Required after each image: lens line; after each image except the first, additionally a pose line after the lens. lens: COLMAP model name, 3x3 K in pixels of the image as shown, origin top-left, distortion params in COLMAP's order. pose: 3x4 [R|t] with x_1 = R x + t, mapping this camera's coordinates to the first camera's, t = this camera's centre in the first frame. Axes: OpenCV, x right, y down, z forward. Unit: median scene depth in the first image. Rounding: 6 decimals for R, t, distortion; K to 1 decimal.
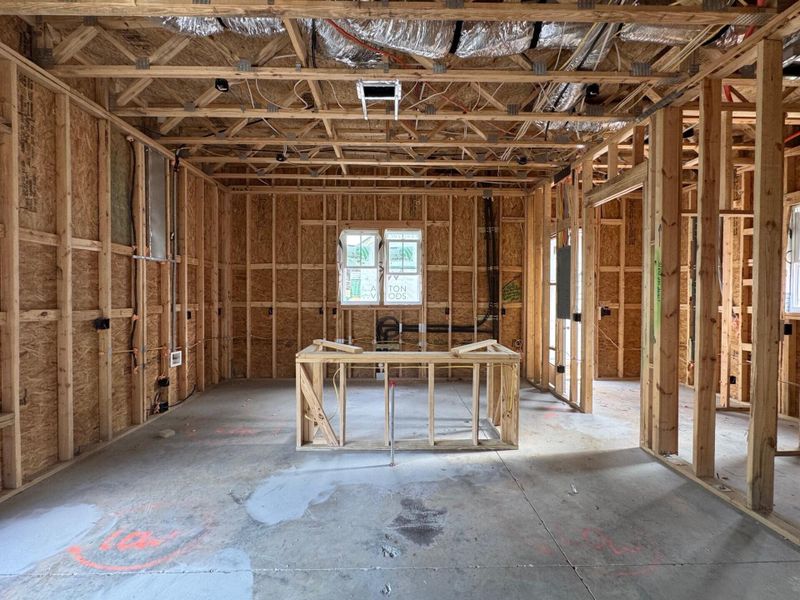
lens RADIAL K [[351.7, 0, 399.7], [0, 351.7, 298.0], [0, 0, 1]] dist [-0.002015, -0.000096]
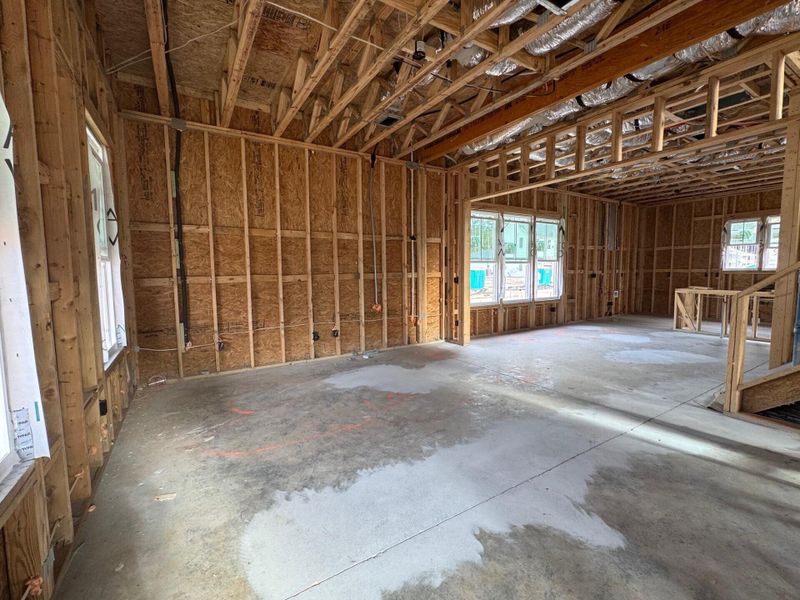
lens RADIAL K [[351.7, 0, 400.7], [0, 351.7, 299.4], [0, 0, 1]] dist [-0.002015, -0.000096]
pose [[0.507560, 0.063554, -0.859269, 0.469370], [0.000497, 0.997254, 0.074054, 0.032847], [0.861616, -0.038014, 0.506135, -1.043040]]
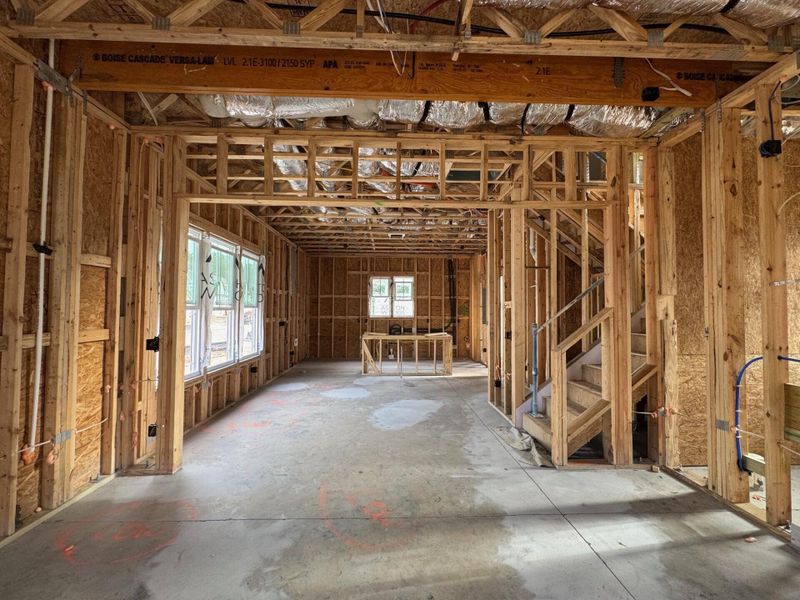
lens RADIAL K [[351.7, 0, 399.9], [0, 351.7, 299.1], [0, 0, 1]] dist [-0.002015, -0.000096]
pose [[0.999909, 0.000374, 0.013504, -0.037929], [0.000215, 0.999049, -0.043602, 0.004996], [-0.013507, 0.043601, 0.998958, -0.888018]]
